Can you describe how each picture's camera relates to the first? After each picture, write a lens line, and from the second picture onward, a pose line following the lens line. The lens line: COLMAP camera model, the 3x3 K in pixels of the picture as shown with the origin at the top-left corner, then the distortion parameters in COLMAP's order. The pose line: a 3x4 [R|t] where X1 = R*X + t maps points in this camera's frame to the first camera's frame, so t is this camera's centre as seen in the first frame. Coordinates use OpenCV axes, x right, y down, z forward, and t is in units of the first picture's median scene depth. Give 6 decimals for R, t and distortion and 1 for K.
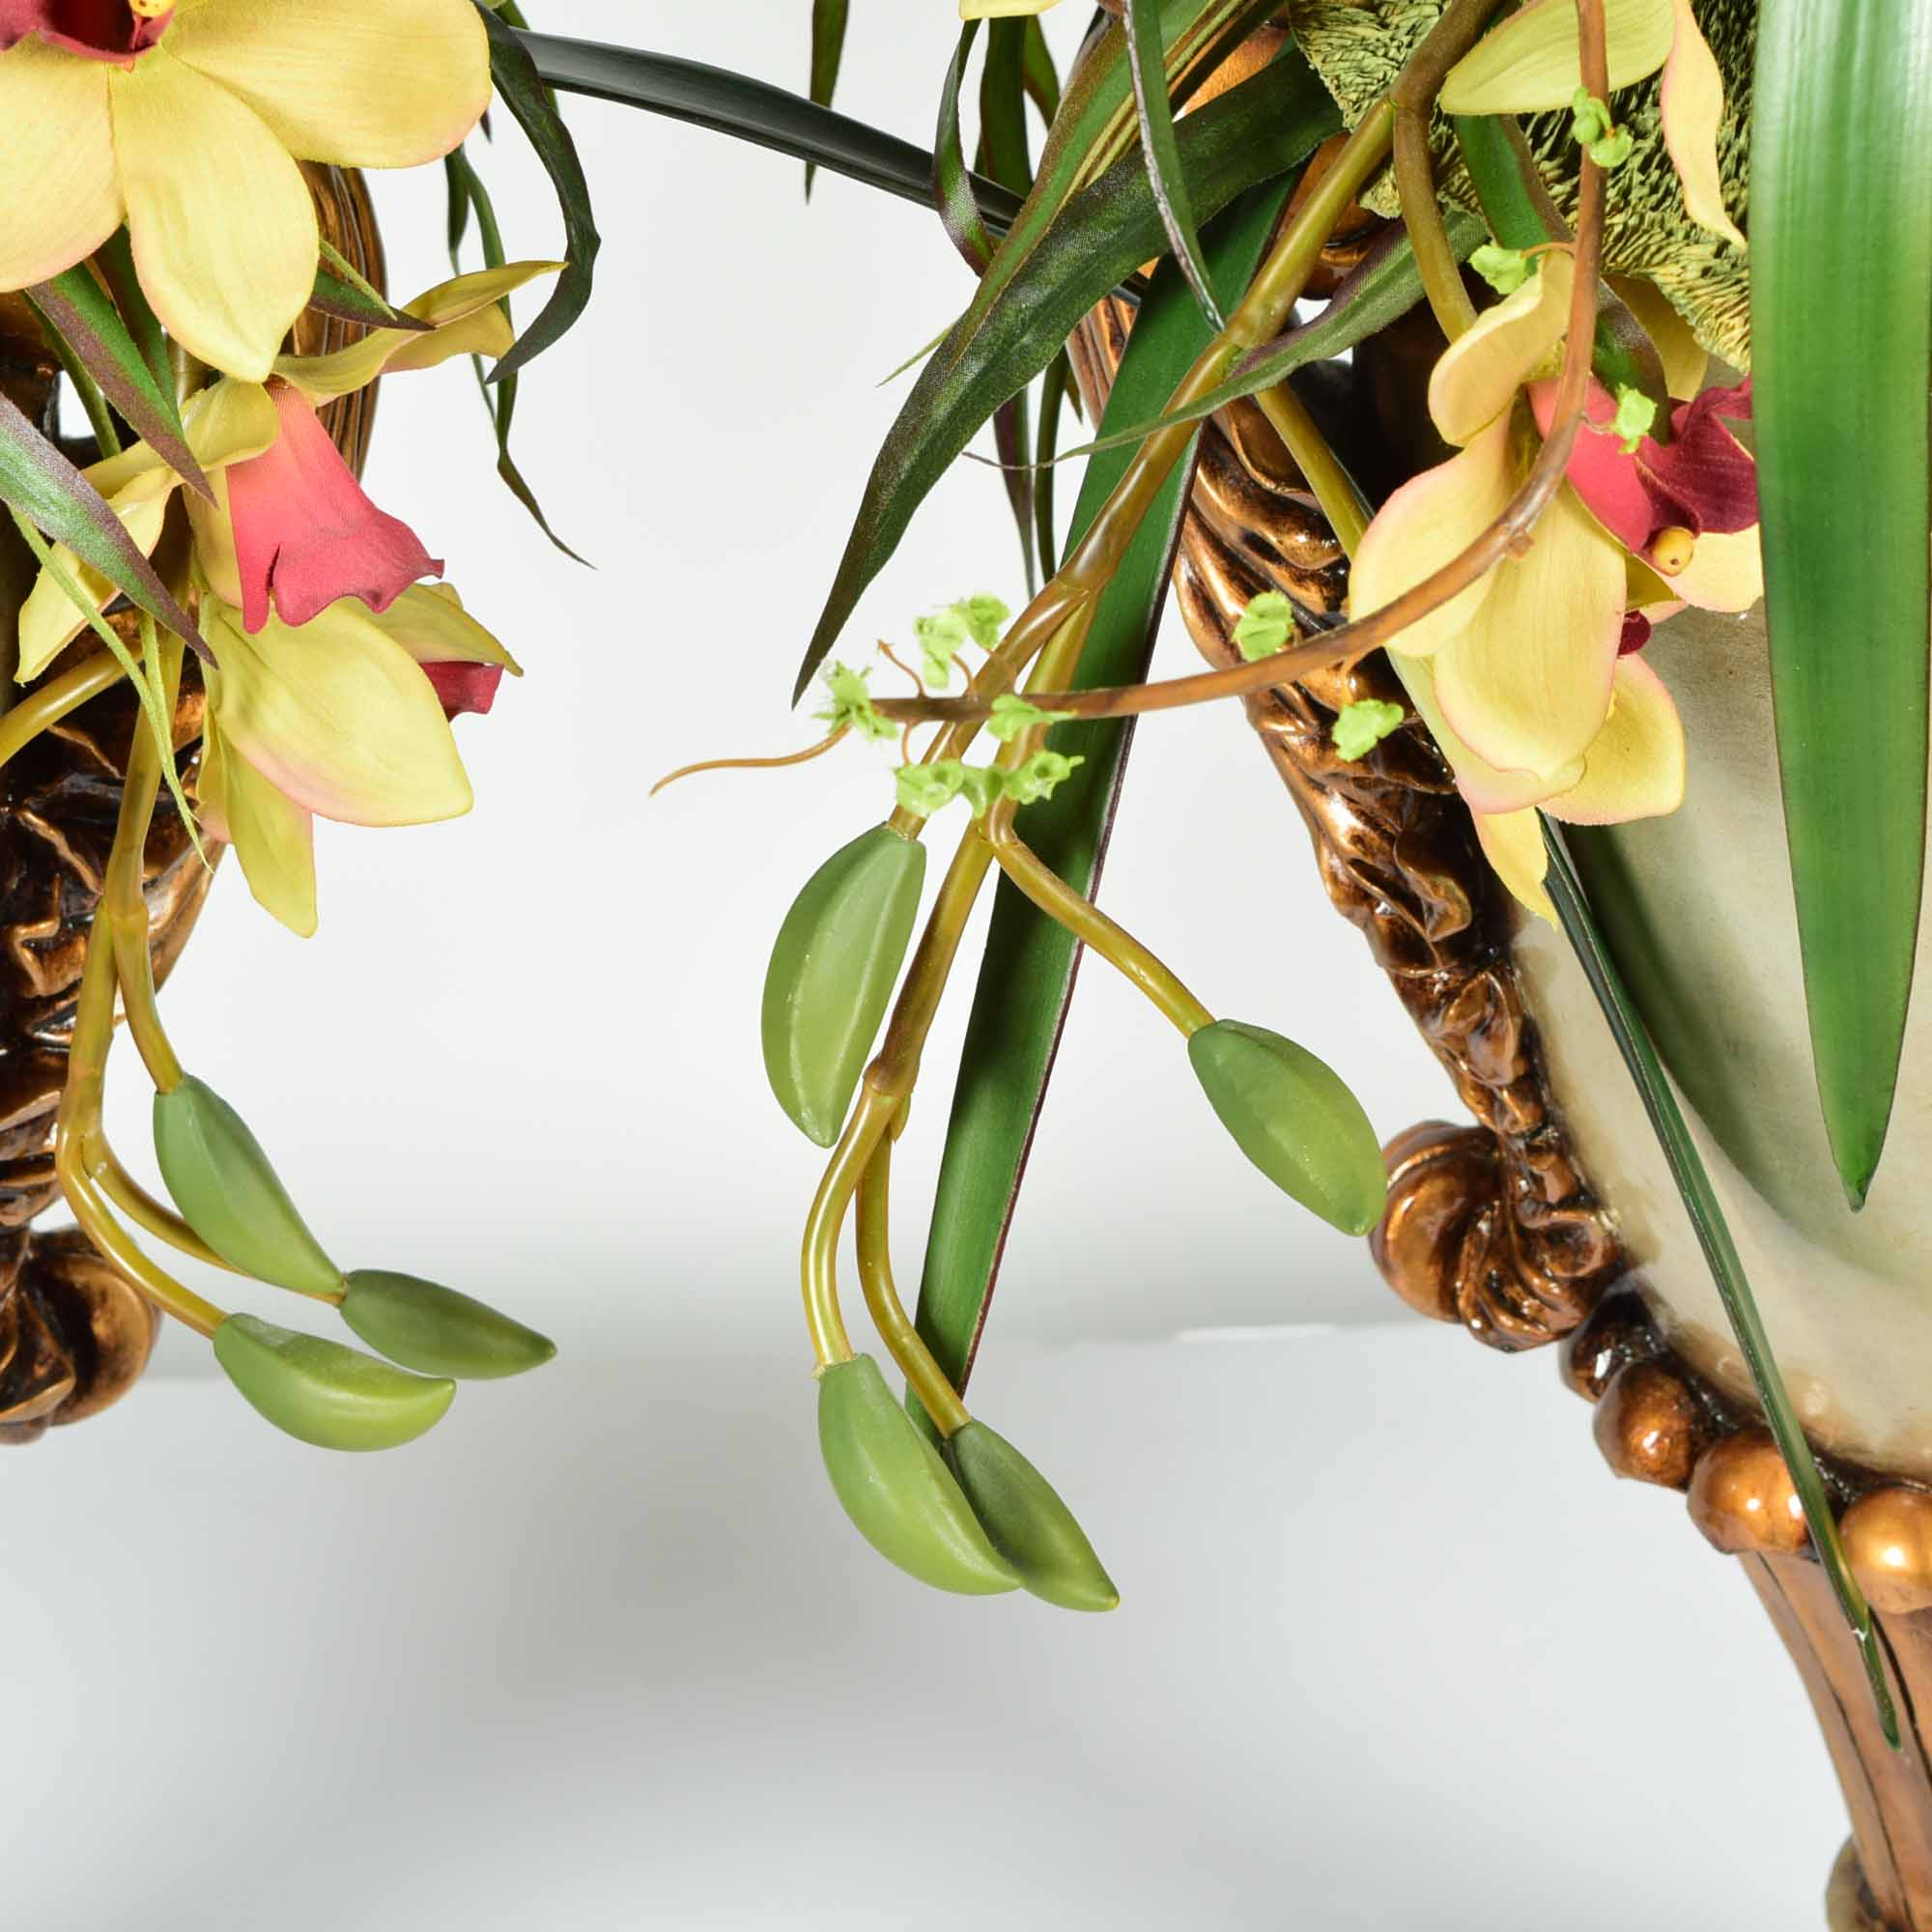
lens RADIAL K [[6613.8, 0, 969.3], [0, 6613.8, 971.1], [0, 0, 1]] dist [-0.058076, 0.000000]
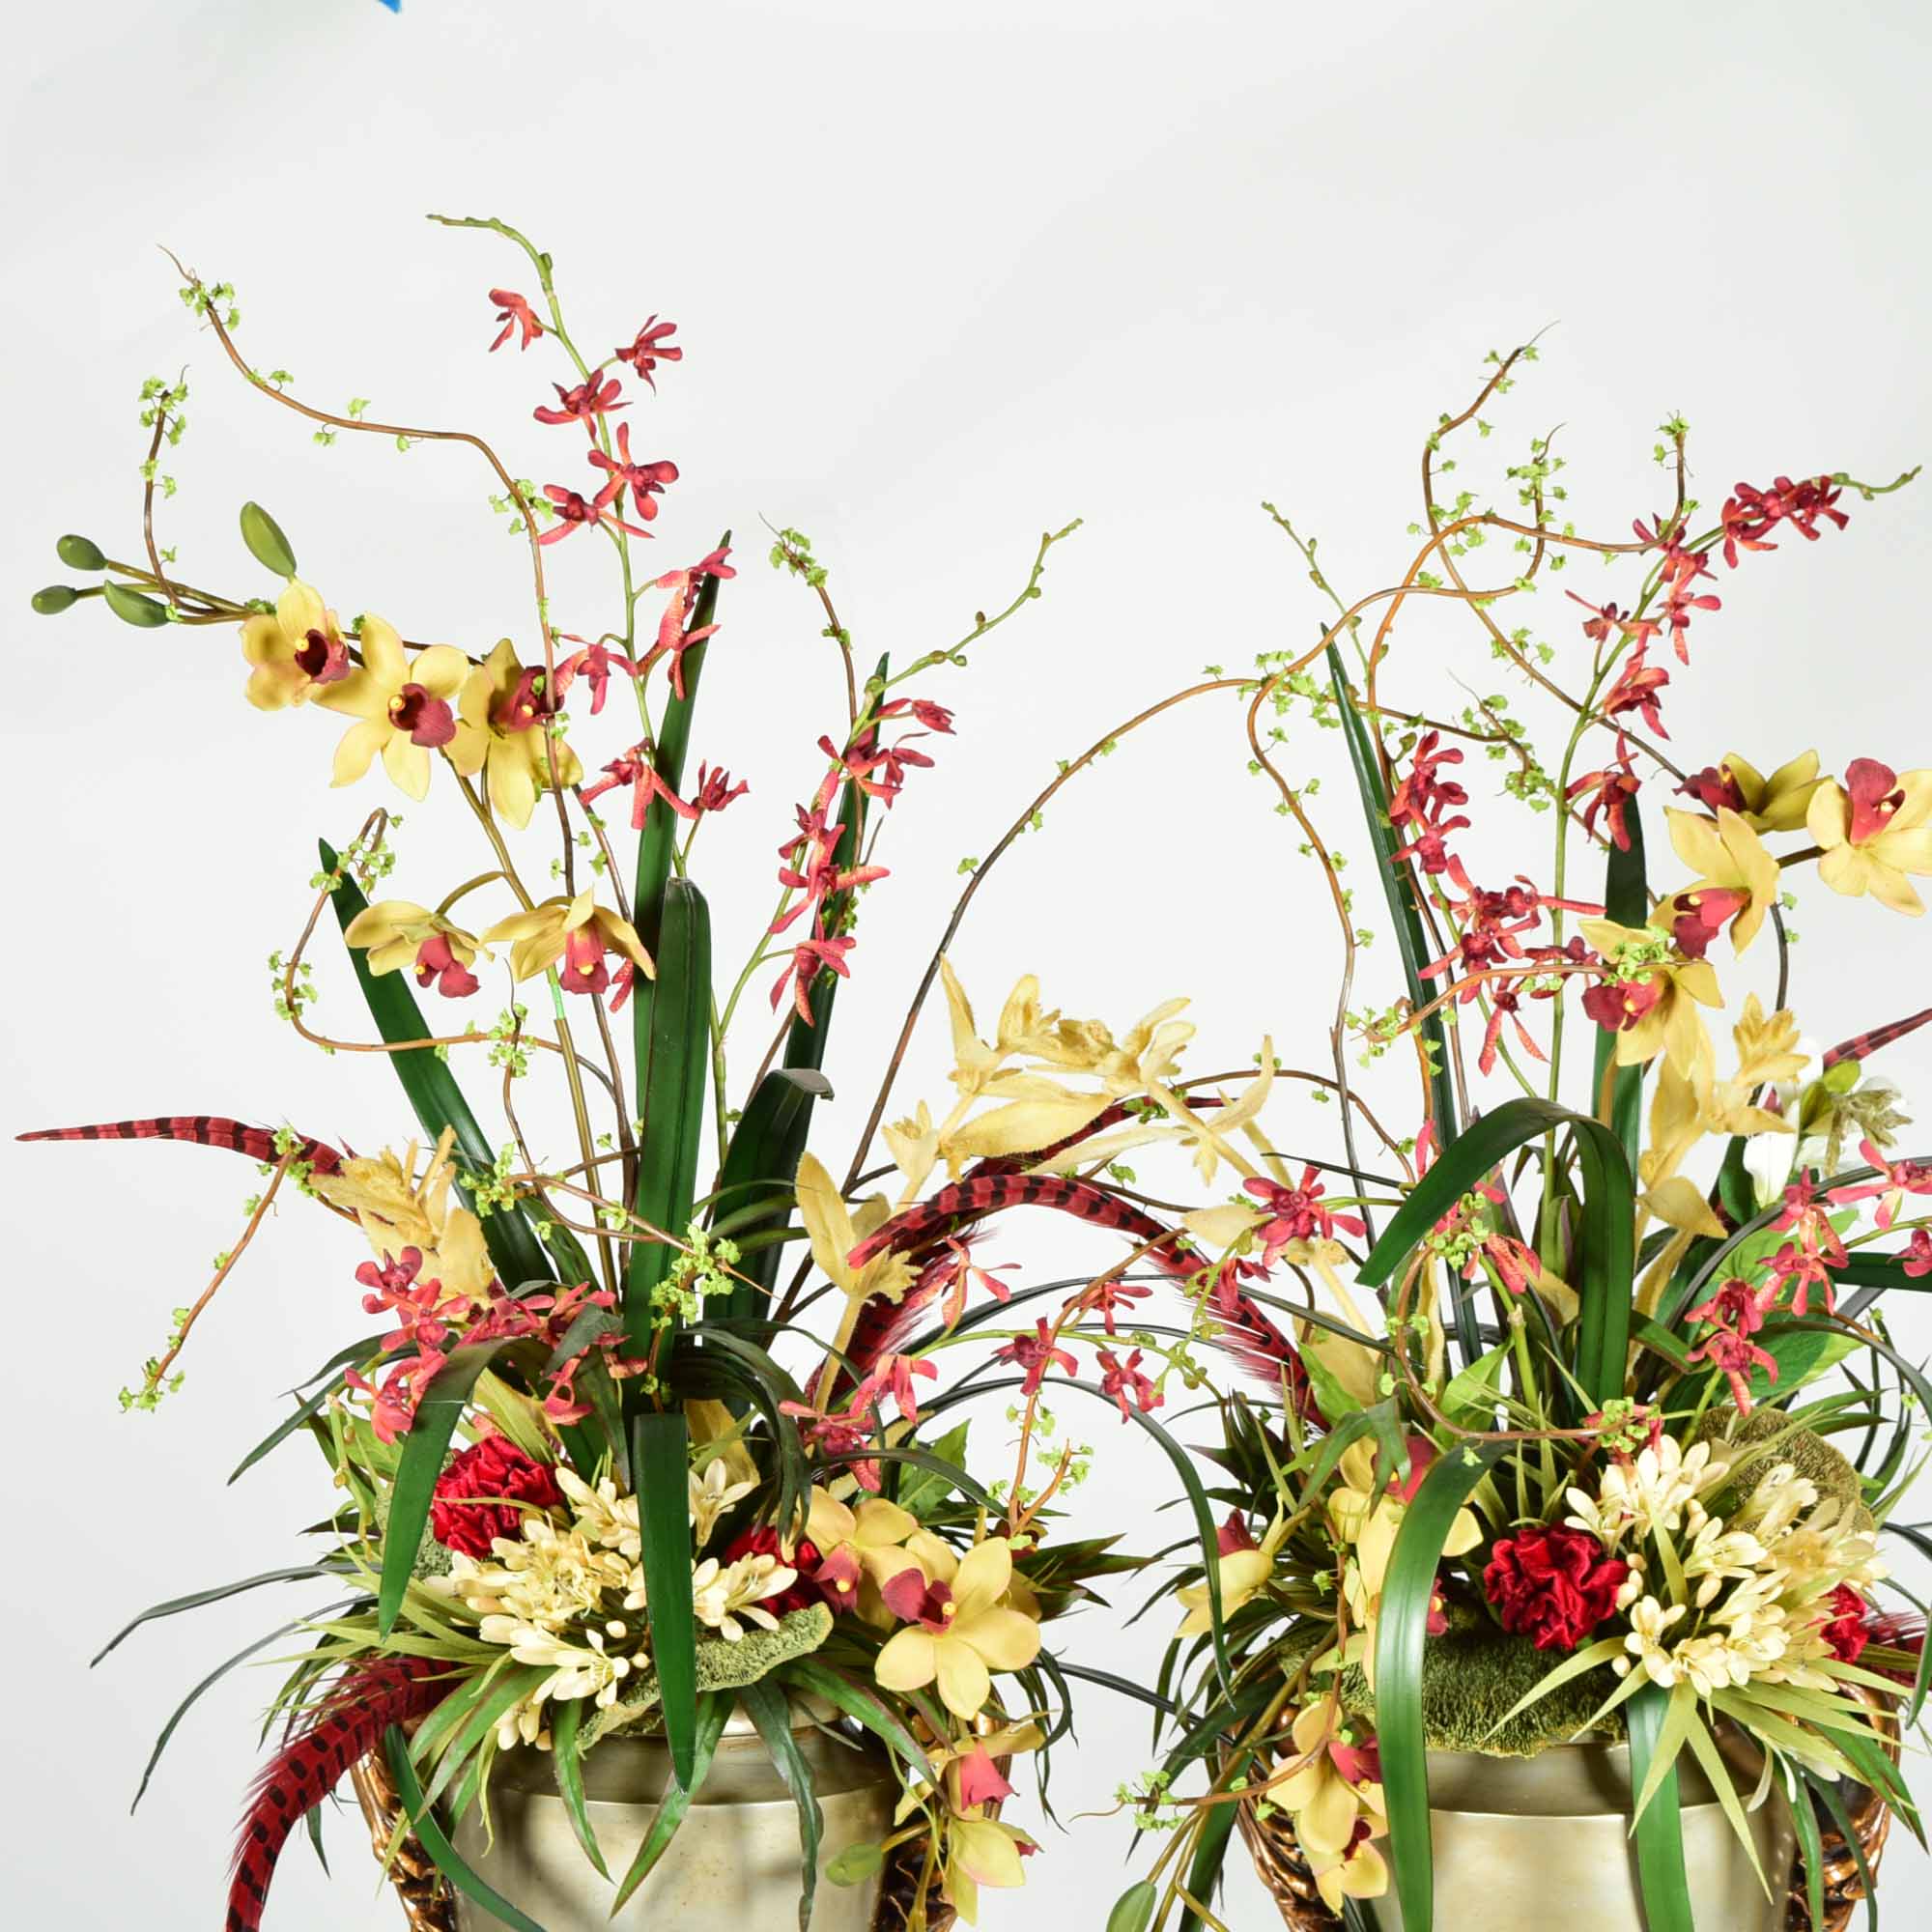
lens RADIAL K [[5253.8, 0, 677.8], [0, 5253.8, 949.6], [0, 0, 1]] dist [-0.026391, 0.000000]
pose [[0.983738, 0.023202, -0.178107, 0.211239], [-0.093610, 0.912526, -0.398163, 0.611776], [0.153289, 0.408360, 0.899858, -1.588510]]
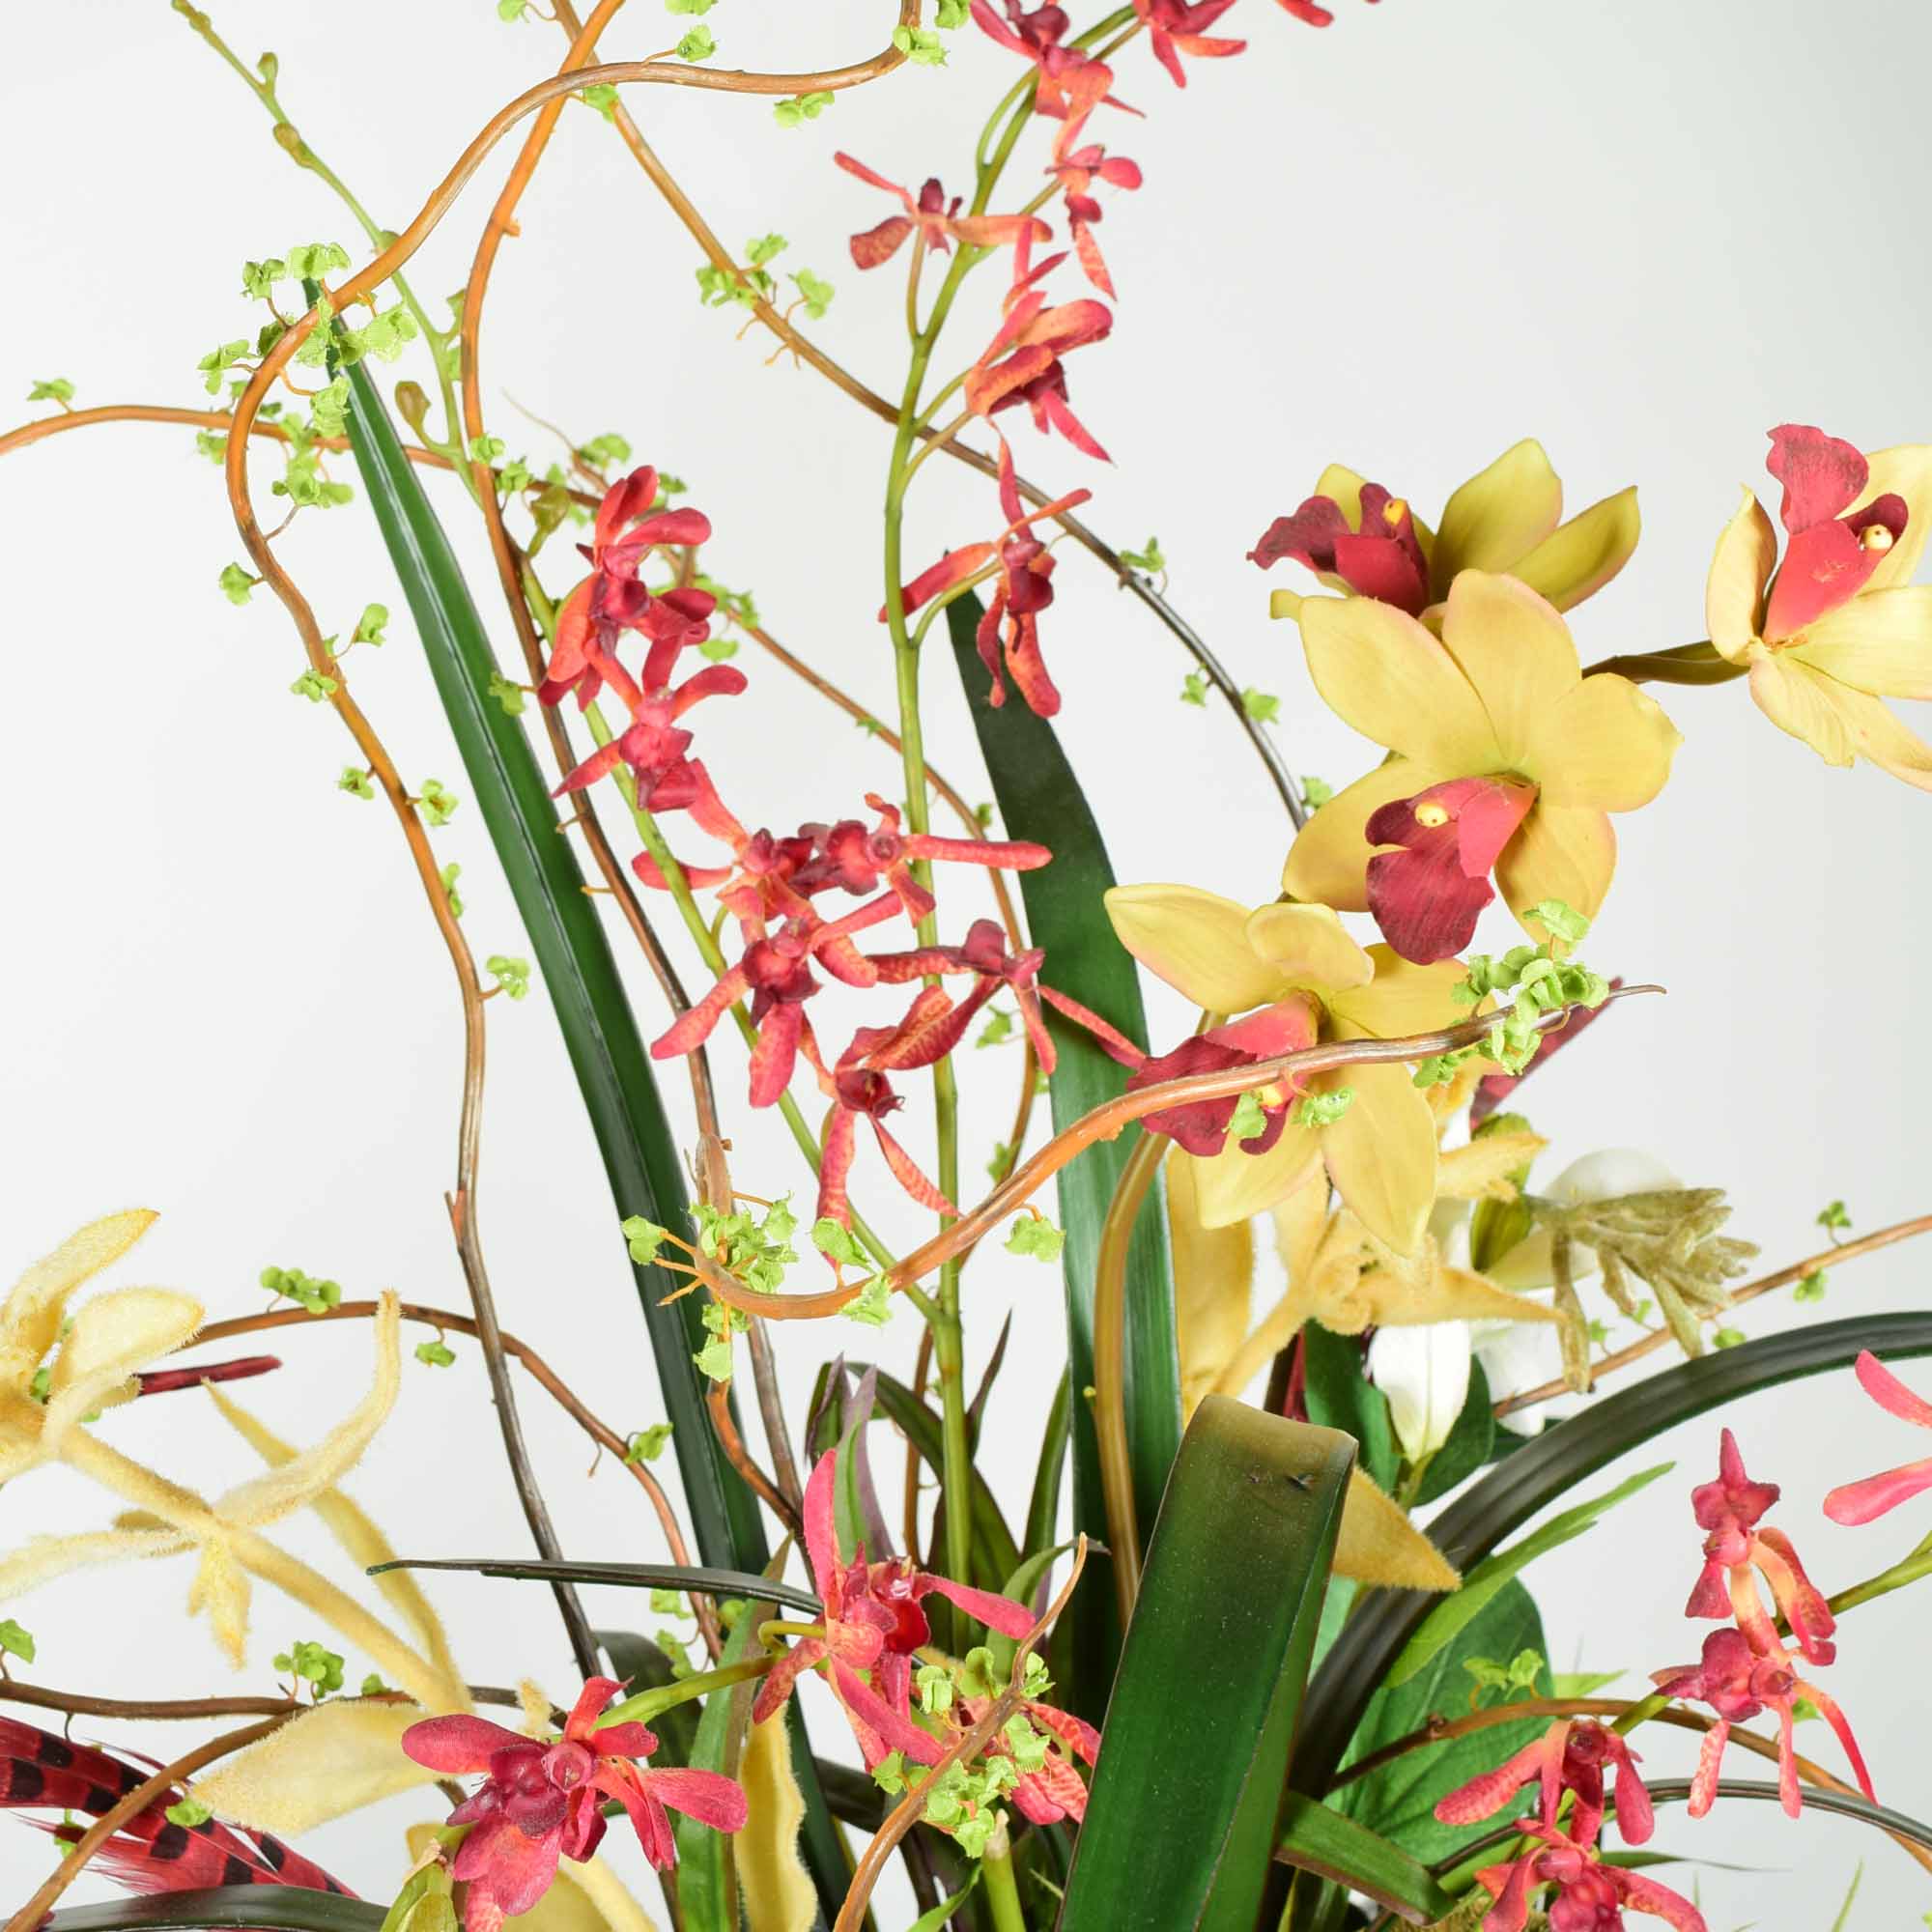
lens RADIAL K [[3824.6, 0, 954.6], [0, 3824.6, 960.4], [0, 0, 1]] dist [-0.025545, 0.000000]
pose [[0.973951, -0.085399, 0.210063, -0.001022], [0.157253, 0.921796, -0.354351, -0.190058], [-0.163374, 0.378153, 0.911213, 0.107106]]
